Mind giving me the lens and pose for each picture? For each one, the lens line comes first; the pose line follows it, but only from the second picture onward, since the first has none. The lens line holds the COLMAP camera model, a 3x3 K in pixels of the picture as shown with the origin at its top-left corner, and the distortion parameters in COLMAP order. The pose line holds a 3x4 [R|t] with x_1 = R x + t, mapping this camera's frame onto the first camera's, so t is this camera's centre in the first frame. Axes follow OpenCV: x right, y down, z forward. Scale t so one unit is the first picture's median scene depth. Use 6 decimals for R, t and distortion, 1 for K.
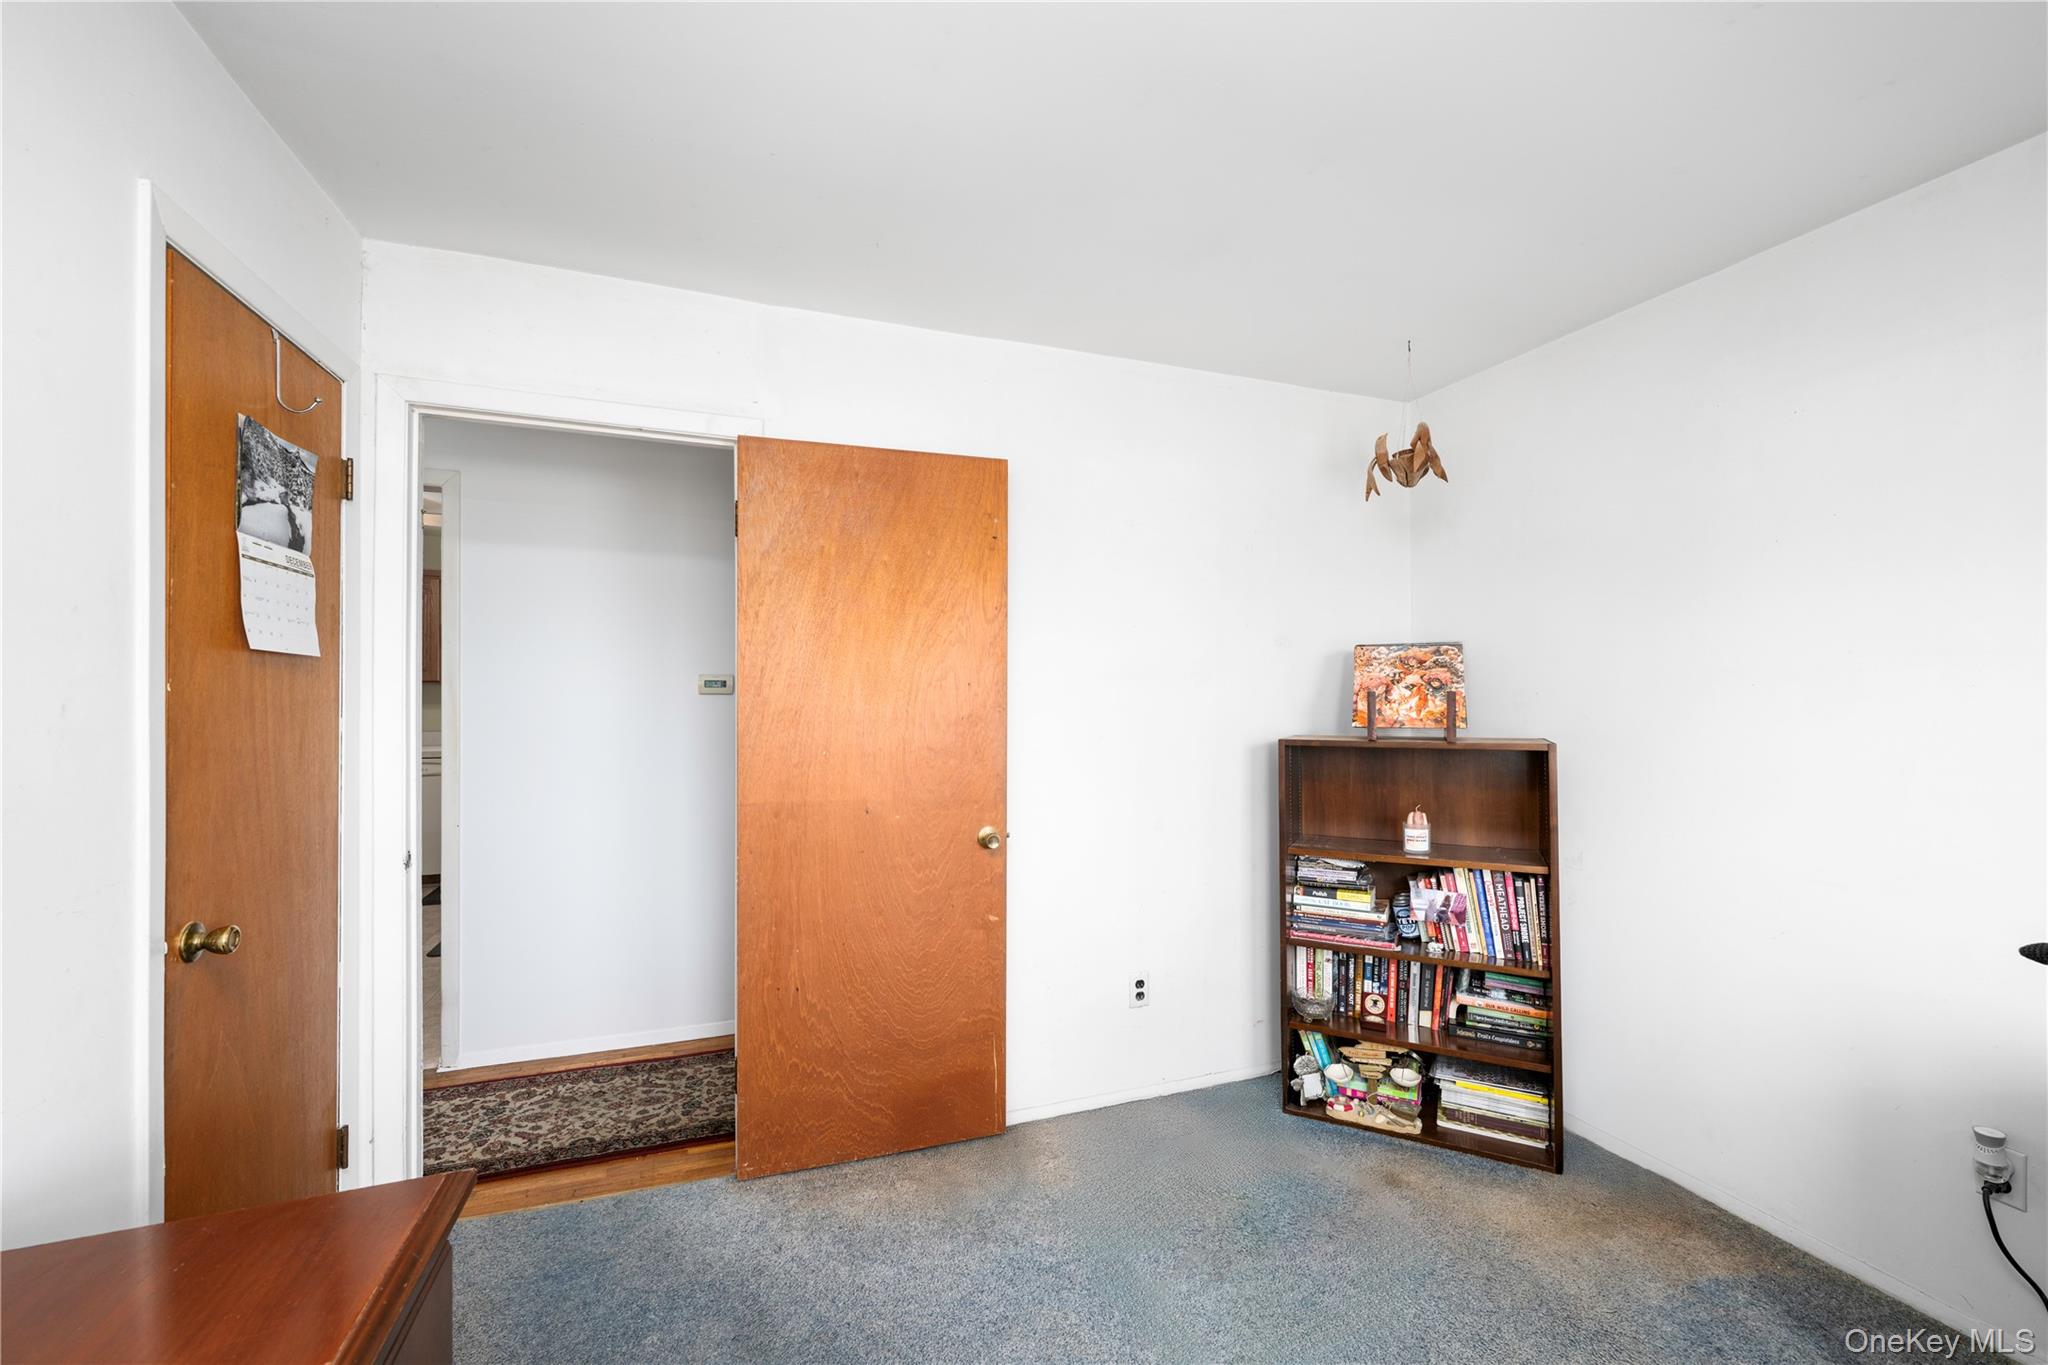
lens RADIAL K [[817.4, 0, 1023.4], [0, 817.4, 688.9], [0, 0, 1]] dist [-0.004099, -0.000050]
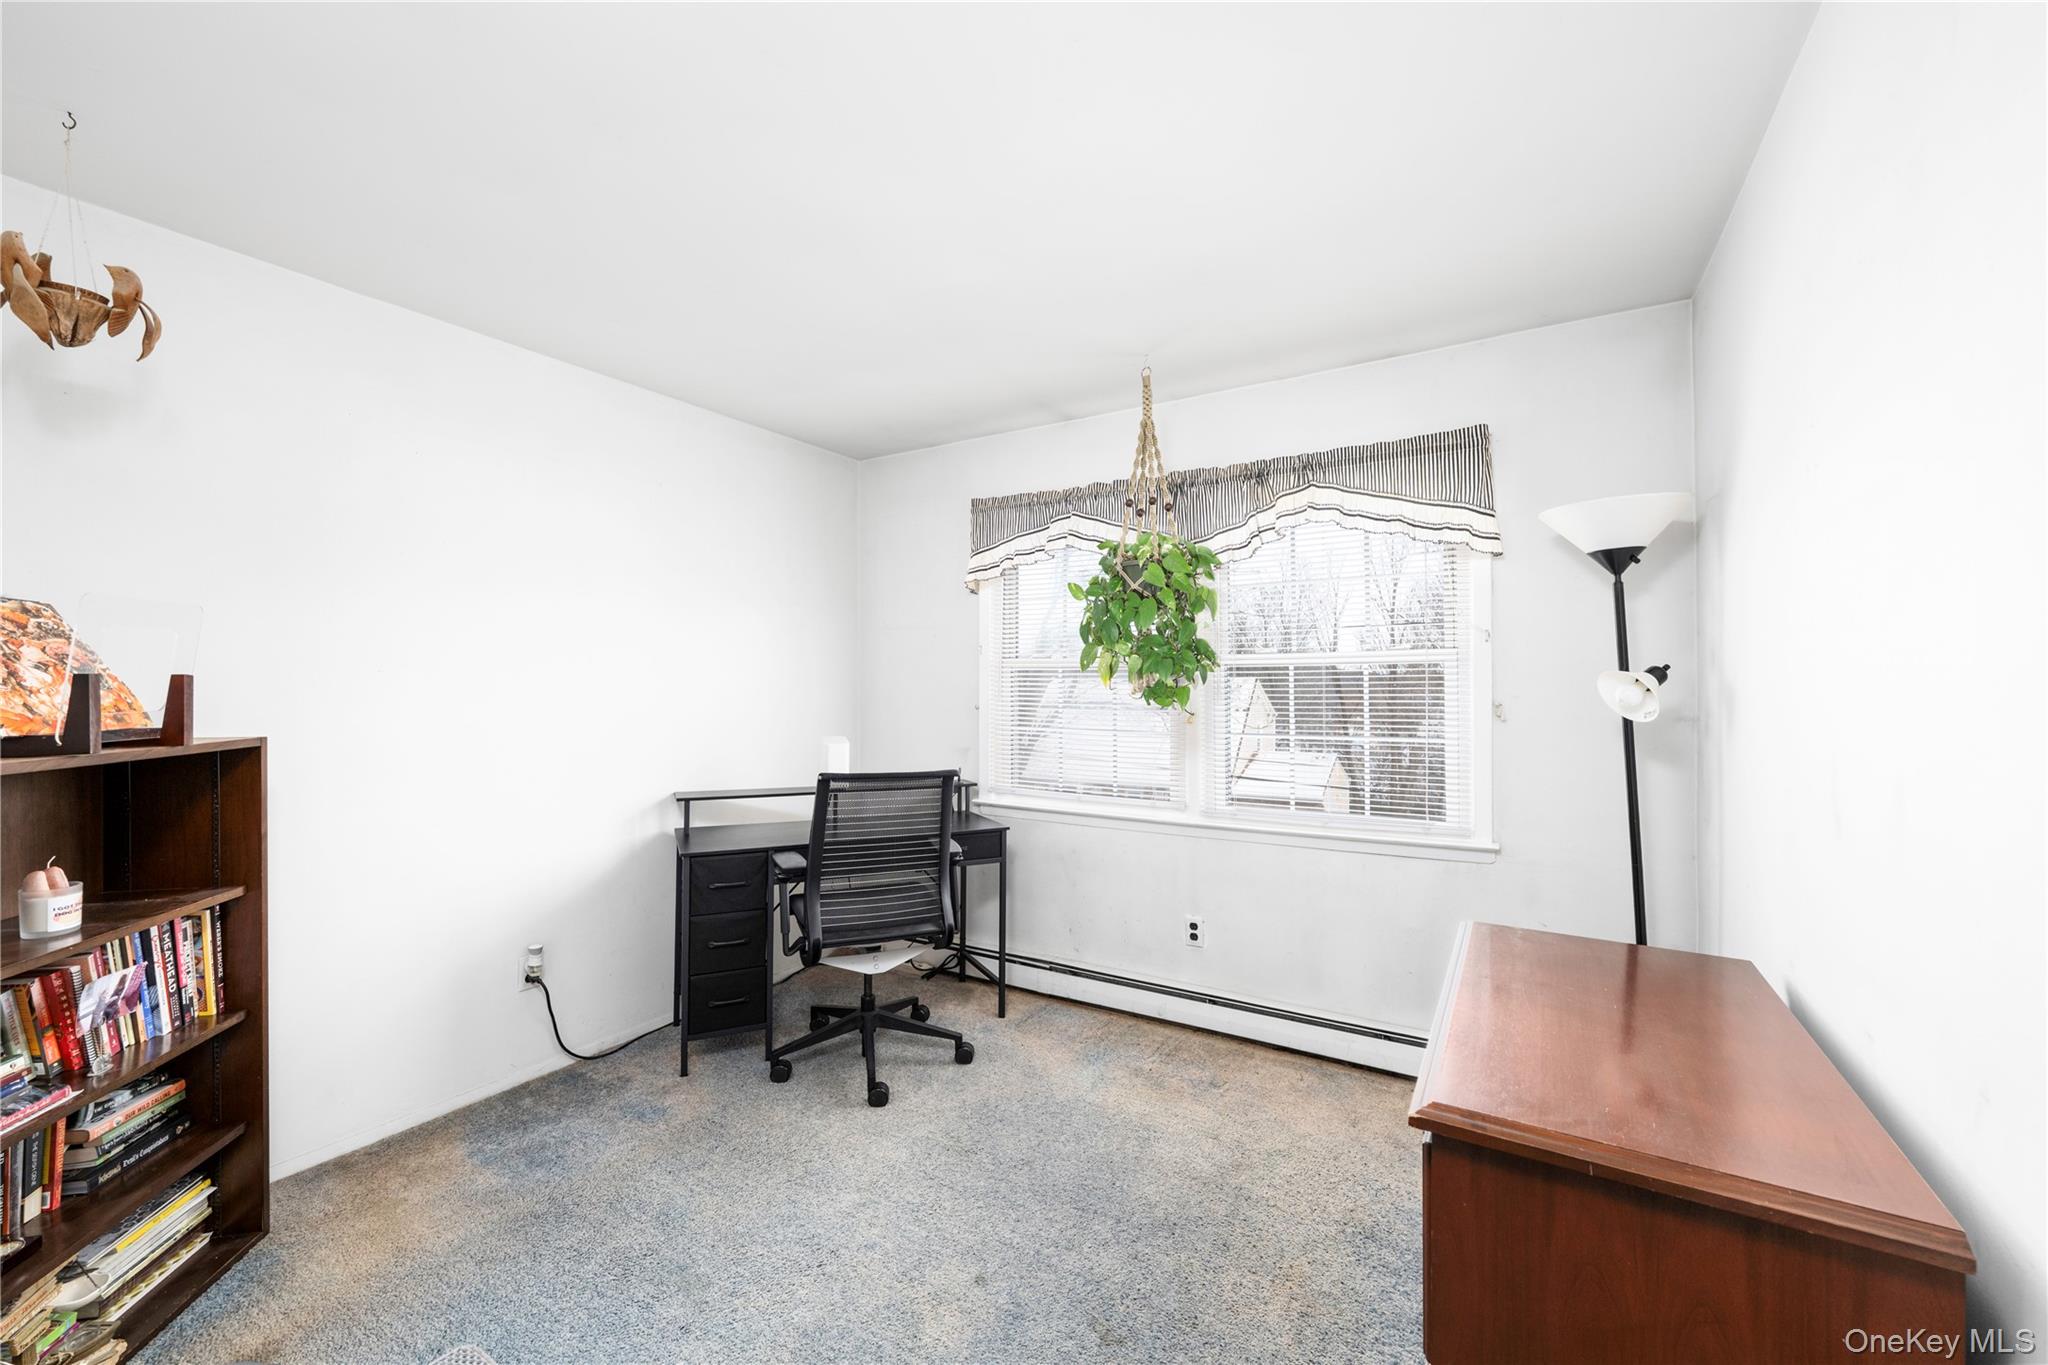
lens RADIAL K [[817.4, 0, 1023.5], [0, 817.4, 680.9], [0, 0, 1]] dist [-0.004099, -0.000050]
pose [[-0.627415, 0.007208, 0.778651, -0.485856], [-0.000404, 0.999954, -0.009583, 0.014310], [-0.778685, -0.006327, -0.627384, 0.852509]]
